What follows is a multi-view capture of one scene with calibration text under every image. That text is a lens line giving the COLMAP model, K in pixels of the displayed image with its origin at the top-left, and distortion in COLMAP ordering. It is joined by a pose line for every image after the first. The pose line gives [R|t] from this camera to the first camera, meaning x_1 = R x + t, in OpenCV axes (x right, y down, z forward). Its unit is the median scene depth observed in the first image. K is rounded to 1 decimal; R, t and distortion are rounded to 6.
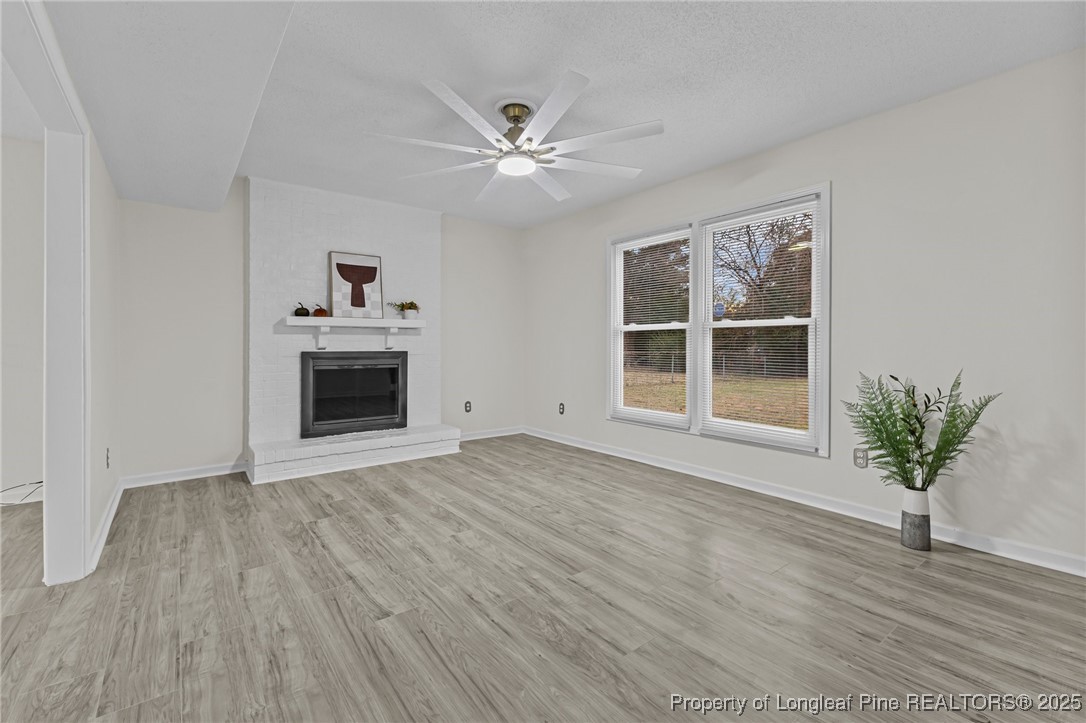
lens RADIAL K [[469.5, 0, 541.7], [0, 469.5, 358.5], [0, 0, 1]] dist [0.008558, -0.000593]
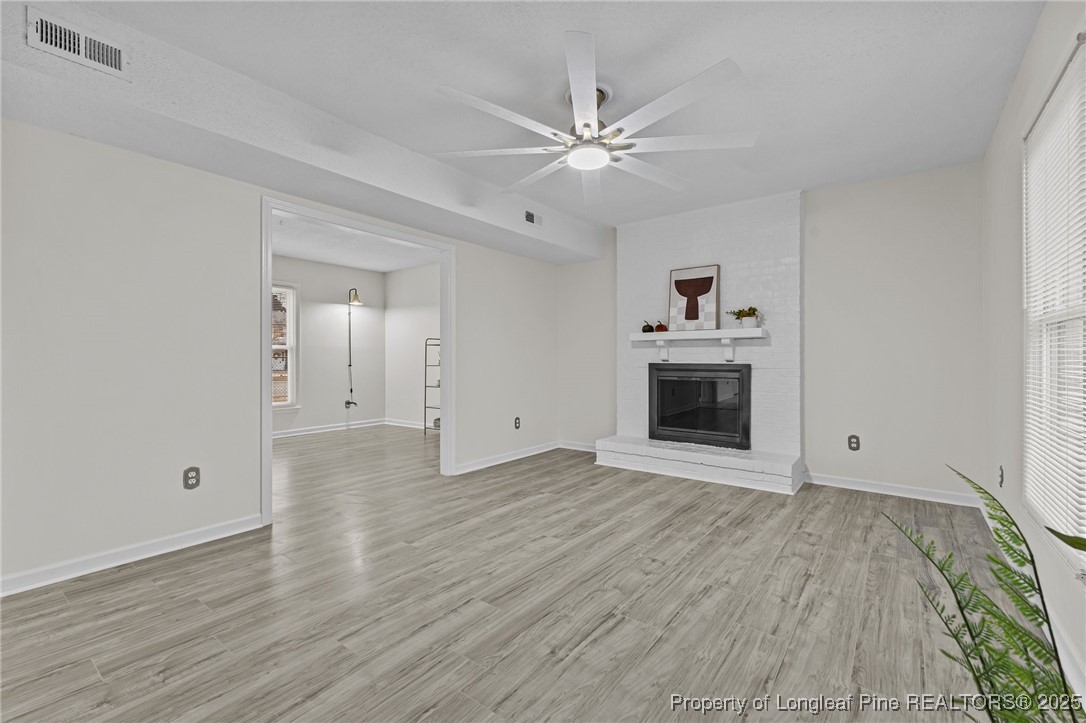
lens RADIAL K [[469.5, 0, 547.4], [0, 469.5, 360.4], [0, 0, 1]] dist [0.008558, -0.000593]
pose [[0.261037, 0.003309, -0.965323, 0.636873], [-0.027614, 0.999610, -0.004041, -0.011143], [0.964934, 0.027711, 0.261027, 0.550402]]
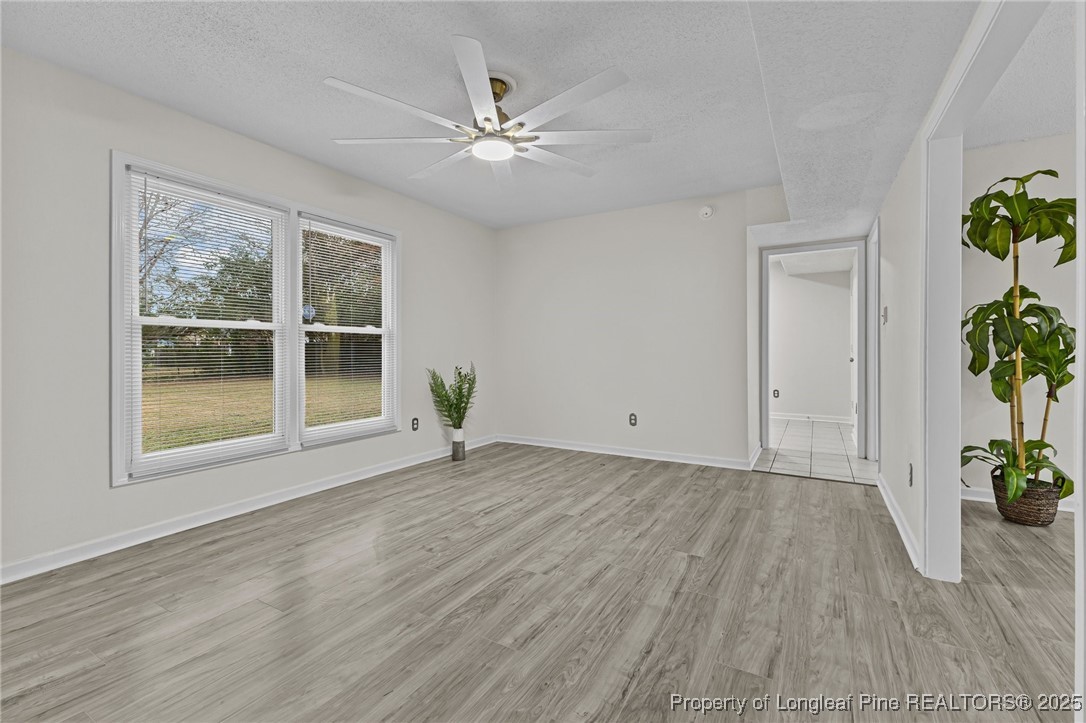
lens RADIAL K [[469.5, 0, 546.6], [0, 469.5, 350.0], [0, 0, 1]] dist [0.008558, -0.000593]
pose [[-0.377193, 0.000169, 0.926135, -0.744726], [0.029534, 0.999494, 0.011846, -0.026469], [-0.925664, 0.031821, -0.377007, 0.997268]]
